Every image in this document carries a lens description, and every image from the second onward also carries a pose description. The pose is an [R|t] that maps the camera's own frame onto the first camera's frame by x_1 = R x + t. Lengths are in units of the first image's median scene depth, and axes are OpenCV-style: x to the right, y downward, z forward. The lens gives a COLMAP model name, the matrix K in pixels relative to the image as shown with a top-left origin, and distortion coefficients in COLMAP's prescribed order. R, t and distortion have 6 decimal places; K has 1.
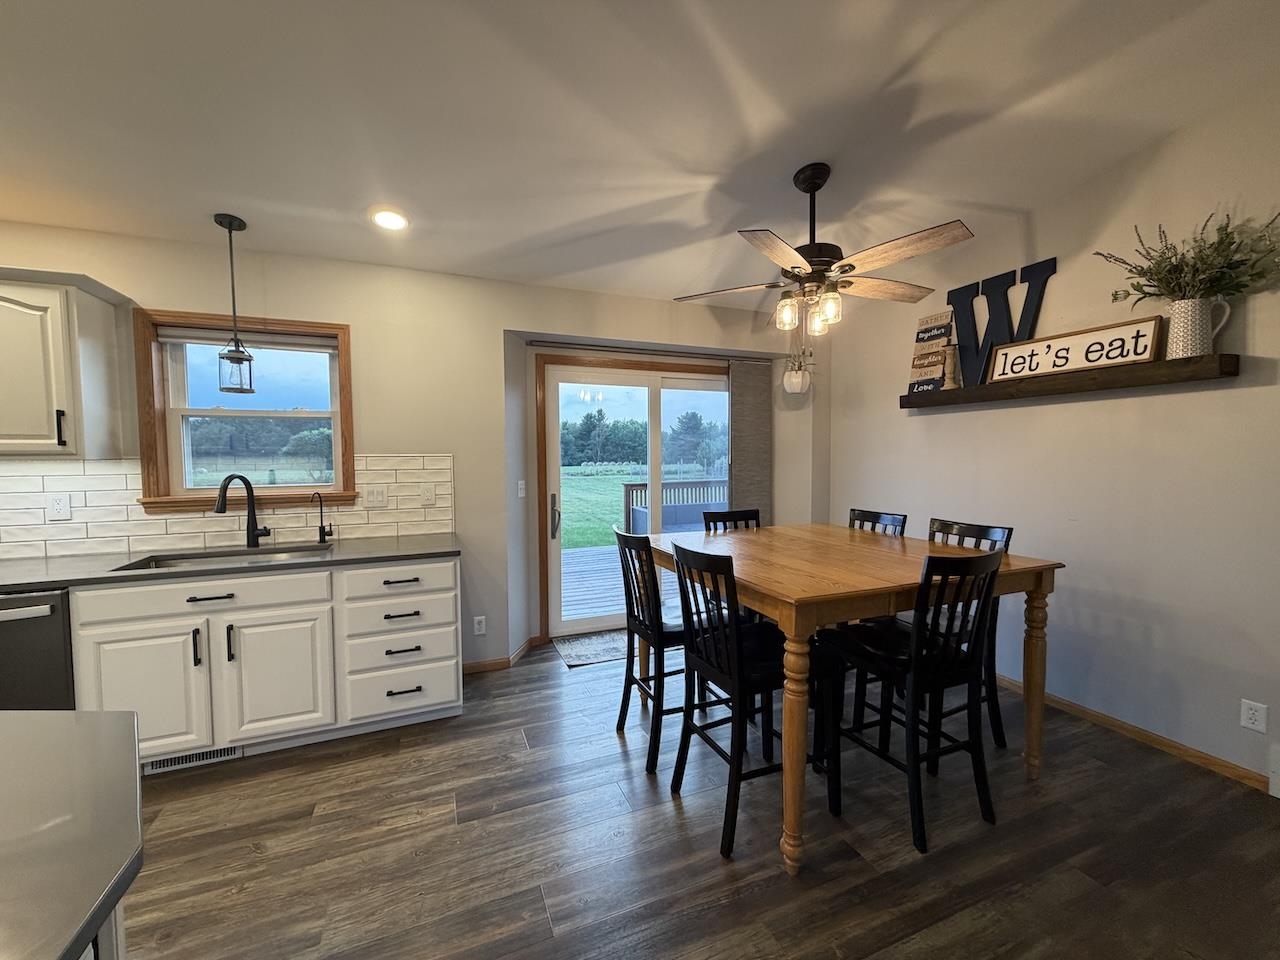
lens RADIAL K [[512.6, 0, 637.1], [0, 512.6, 479.3], [0, 0, 1]] dist [-0.000017, 0.000102]
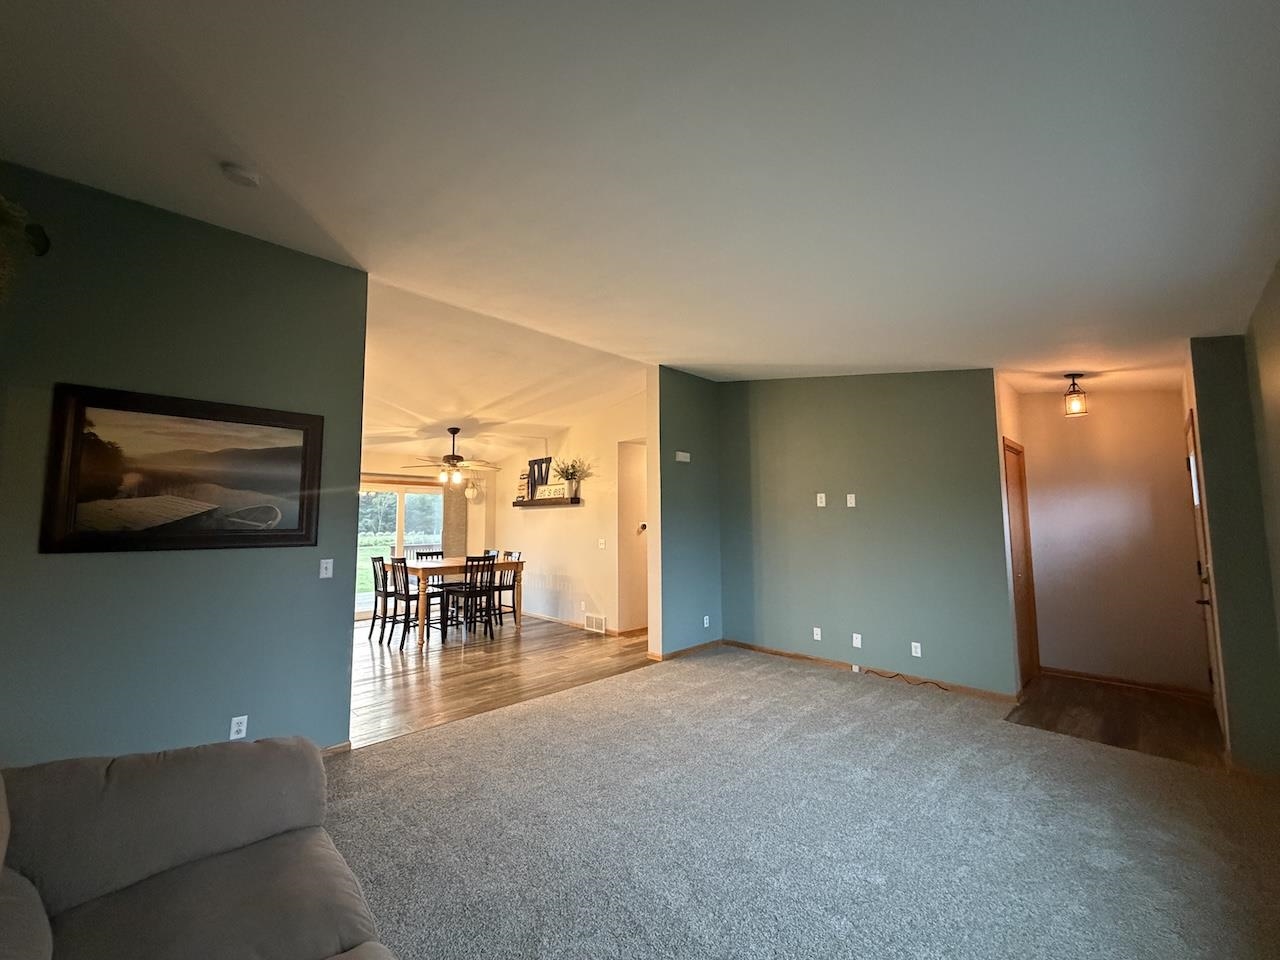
lens RADIAL K [[512.6, 0, 637.1], [0, 512.6, 479.3], [0, 0, 1]] dist [-0.000017, 0.000102]
pose [[0.927188, 0.031996, 0.373227, 0.213145], [0.017689, 0.991494, -0.128944, 0.065216], [-0.374178, 0.126157, 0.918736, -1.842631]]
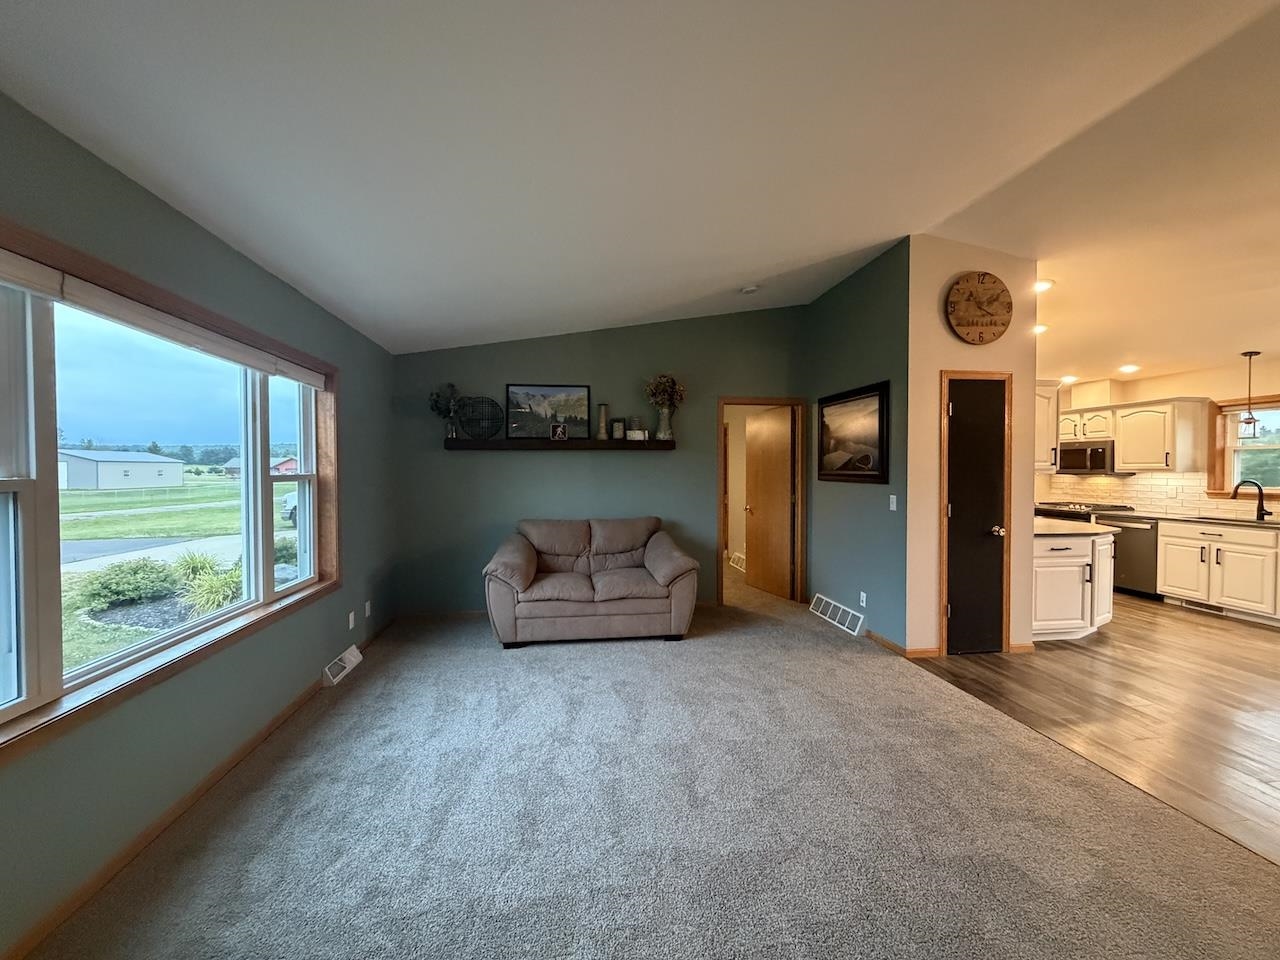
lens RADIAL K [[512.6, 0, 637.1], [0, 512.6, 479.3], [0, 0, 1]] dist [-0.000017, 0.000102]
pose [[-0.245462, 0.027443, -0.969018, 1.671061], [-0.042372, 0.998340, 0.039007, 0.008306], [0.968480, 0.050634, -0.243892, -0.768796]]
